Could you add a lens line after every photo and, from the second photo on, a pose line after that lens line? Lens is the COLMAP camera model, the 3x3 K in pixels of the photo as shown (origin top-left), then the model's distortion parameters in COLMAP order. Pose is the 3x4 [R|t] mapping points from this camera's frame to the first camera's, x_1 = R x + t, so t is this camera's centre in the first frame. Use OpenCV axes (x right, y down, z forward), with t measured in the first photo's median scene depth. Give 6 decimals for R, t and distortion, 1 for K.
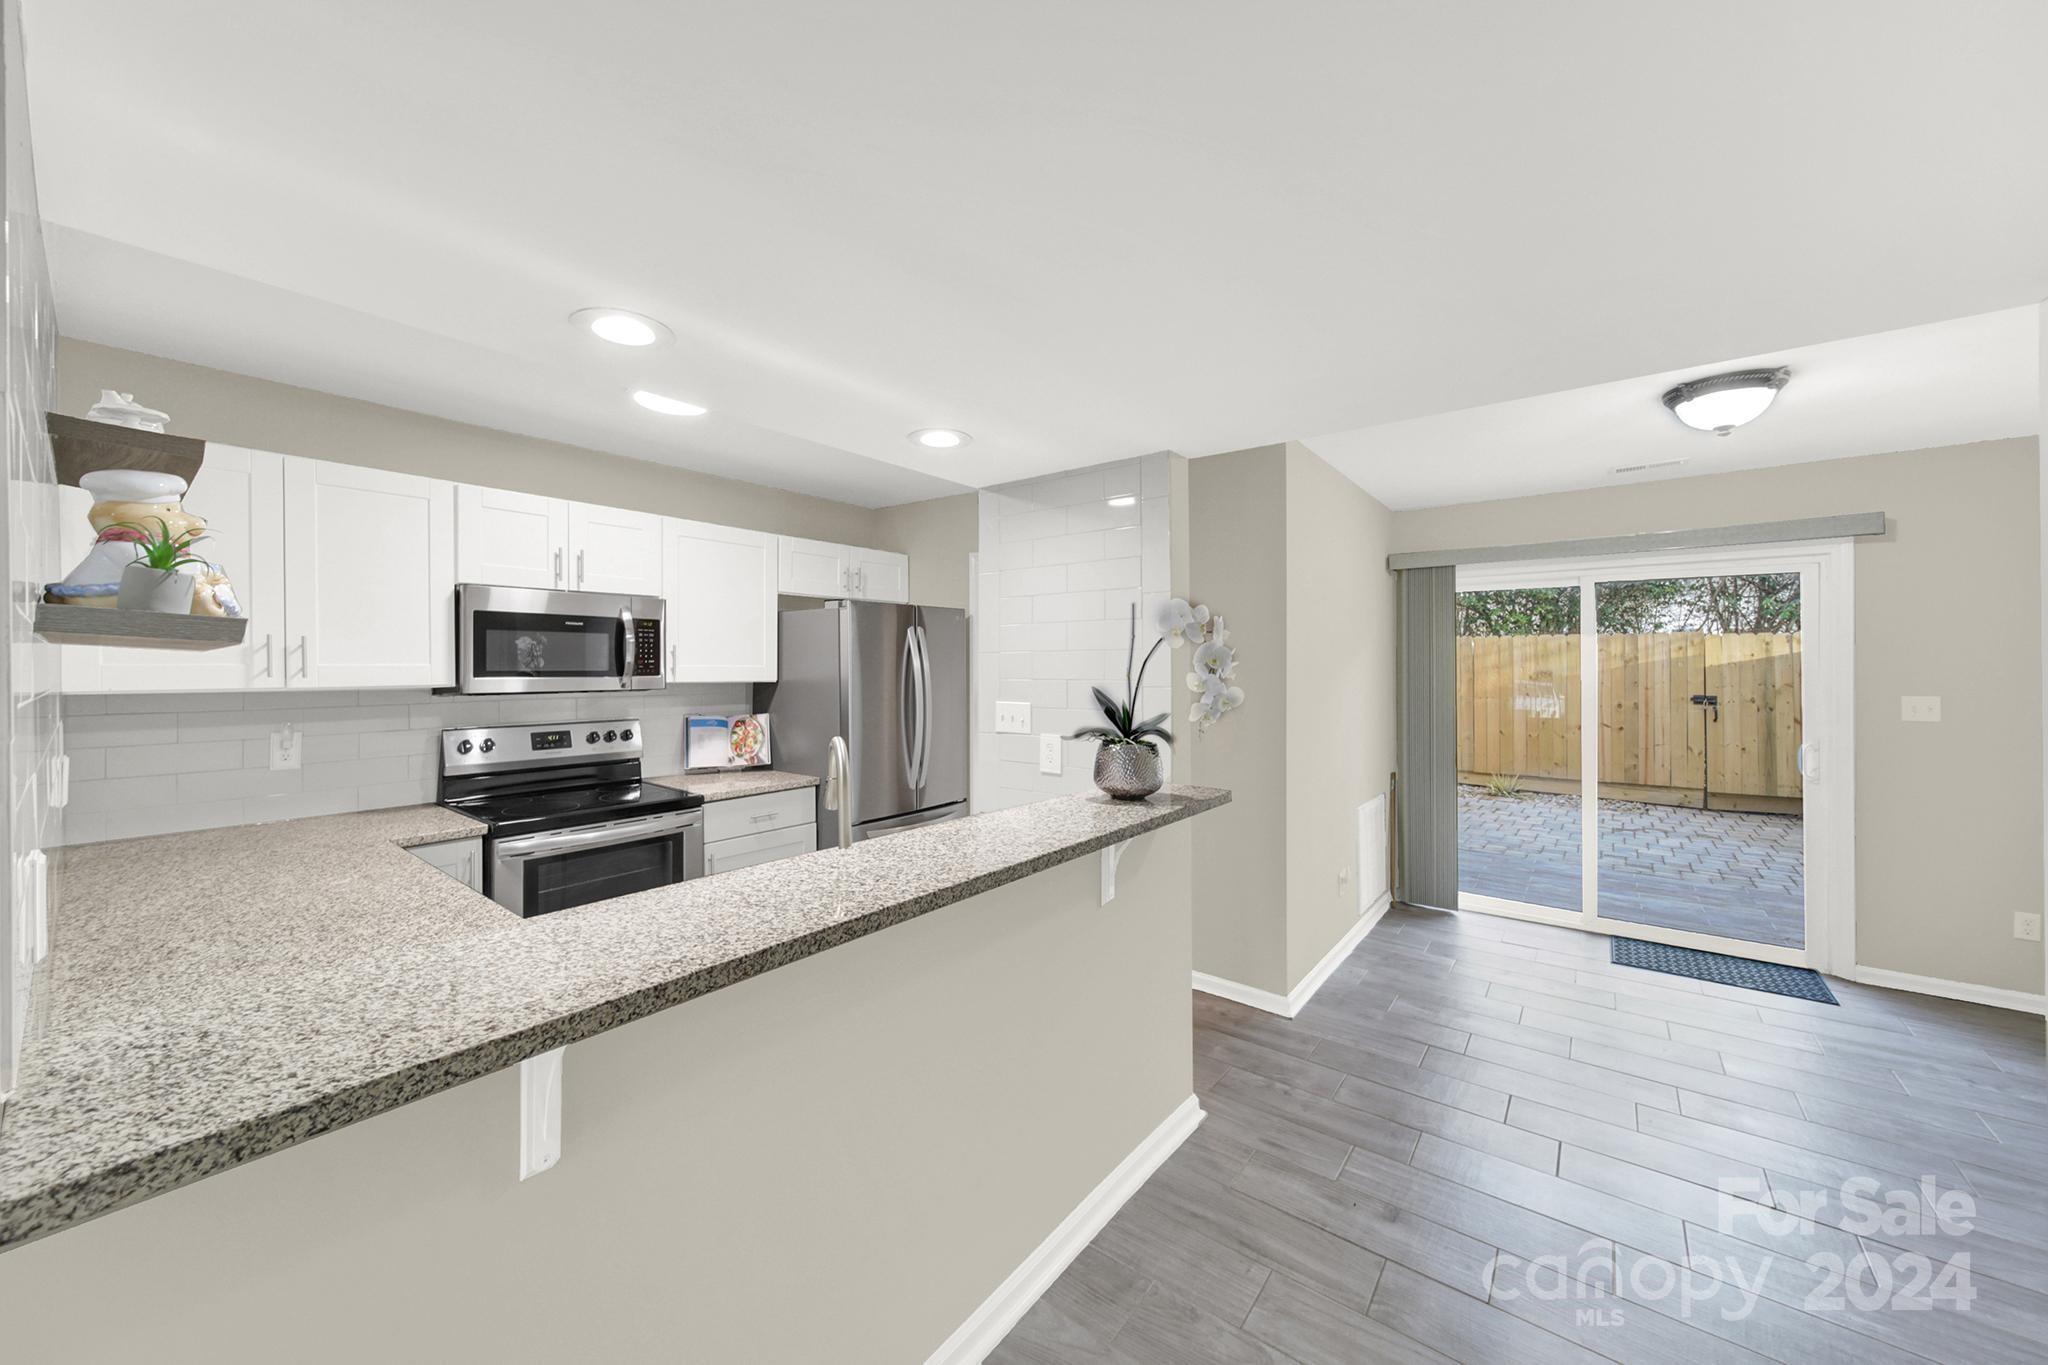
lens RADIAL K [[734.1, 0, 1014.9], [0, 734.1, 666.9], [0, 0, 1]] dist [0.004652, -0.001505]
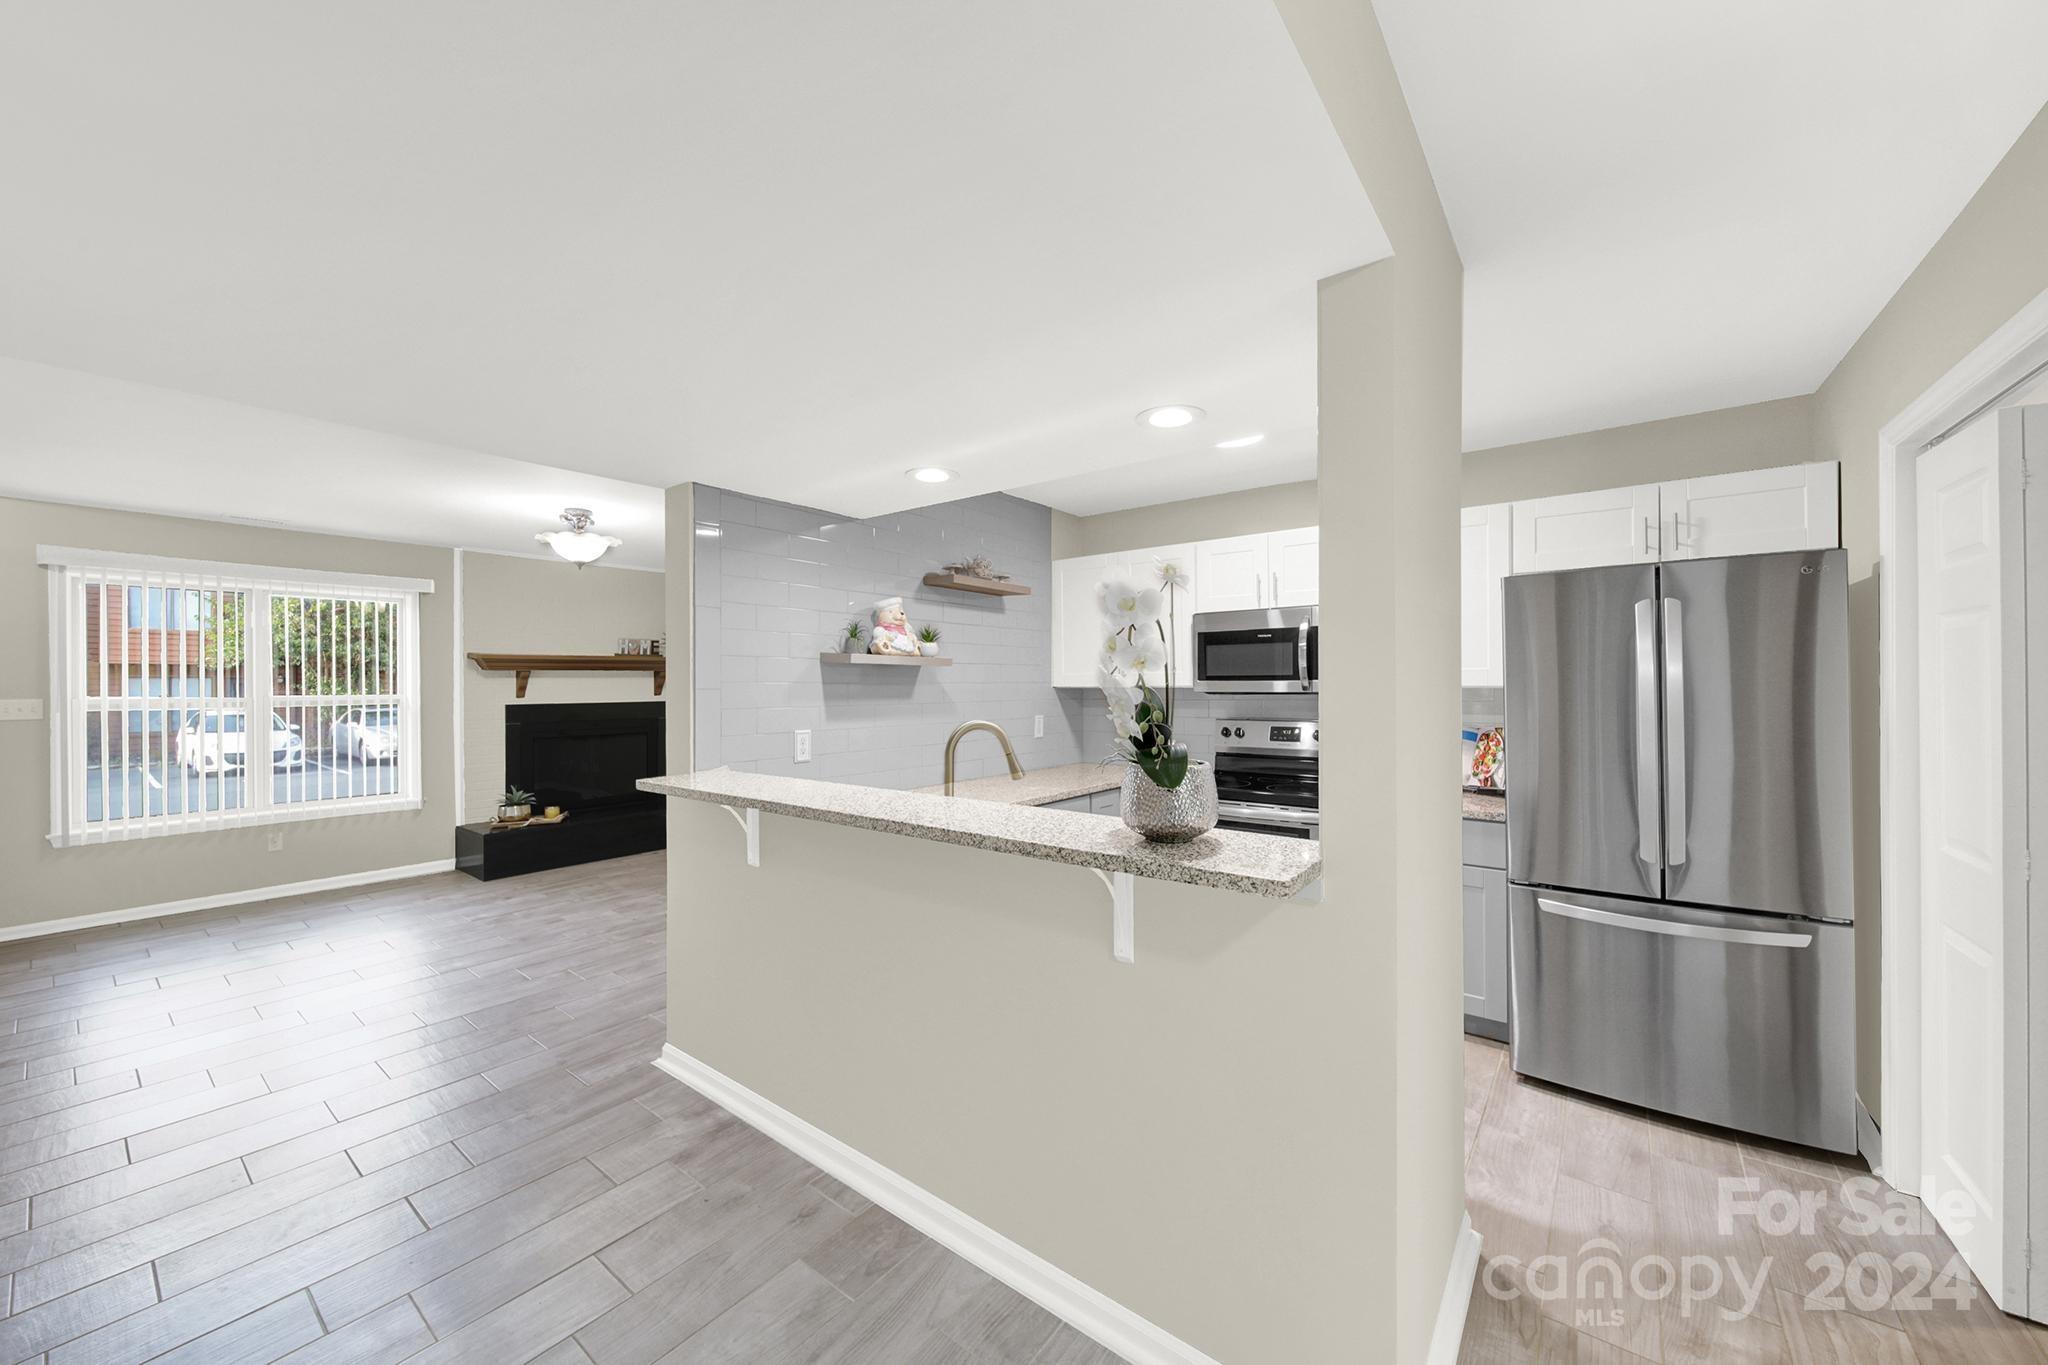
lens RADIAL K [[734.1, 0, 1015.3], [0, 734.1, 683.9], [0, 0, 1]] dist [0.004652, -0.001505]
pose [[0.017488, 0.001269, -0.999846, 0.332637], [0.009512, 0.999954, 0.001436, 0.006929], [0.999802, -0.009536, 0.017475, 0.317931]]
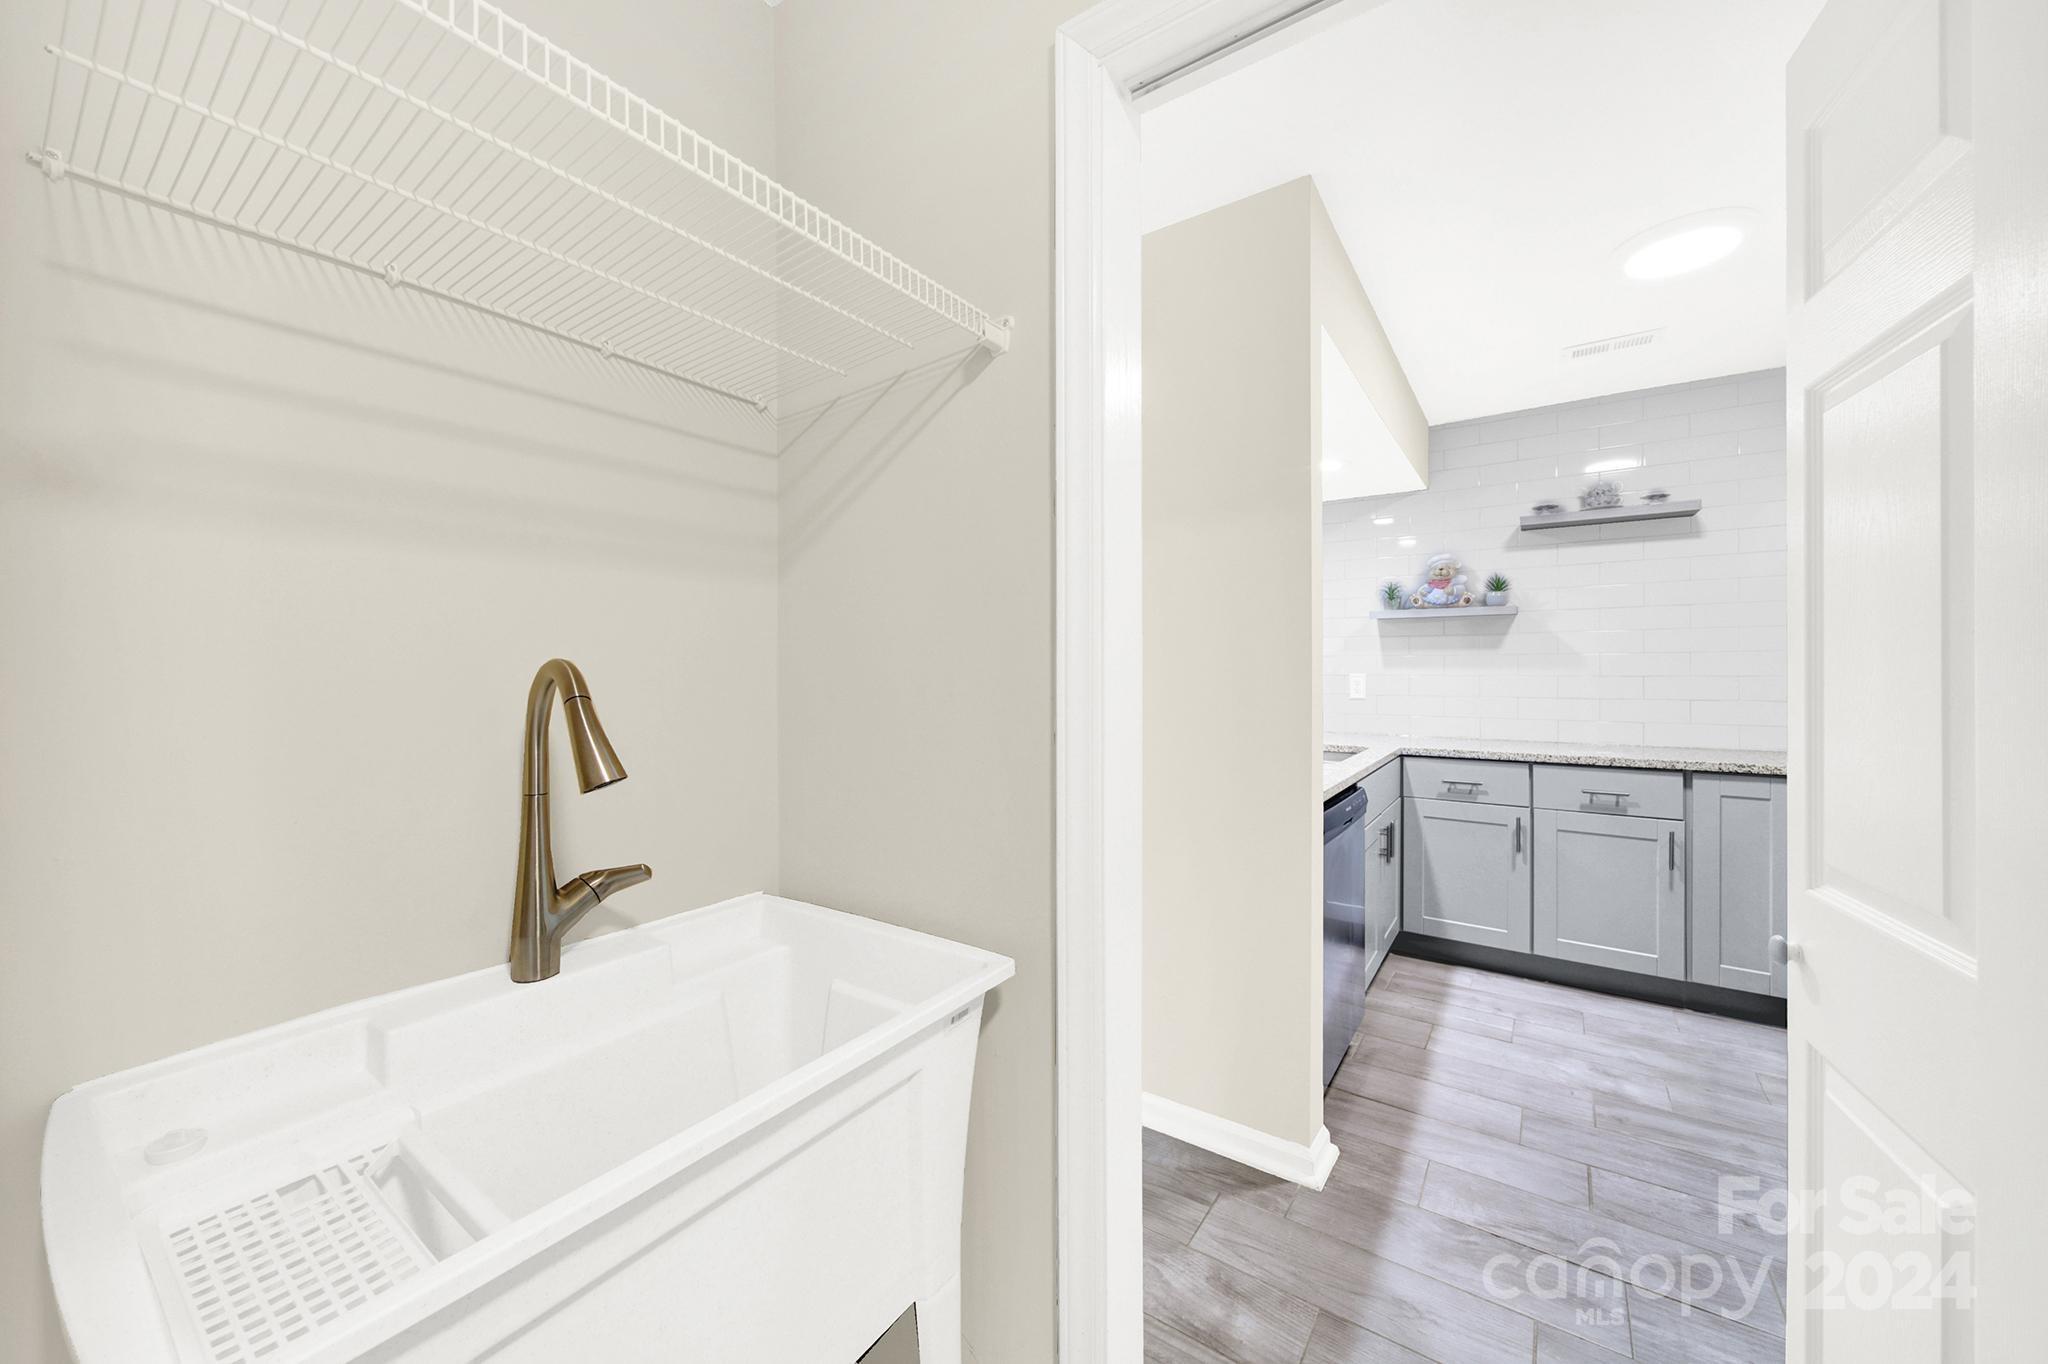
lens RADIAL K [[734.1, 0, 1031.2], [0, 734.1, 673.3], [0, 0, 1]] dist [0.004652, -0.001505]
pose [[-0.997238, 0.001956, -0.074250, 0.135217], [0.002310, 0.999986, -0.004683, 0.044611], [0.074239, -0.004841, -0.997229, 0.871870]]
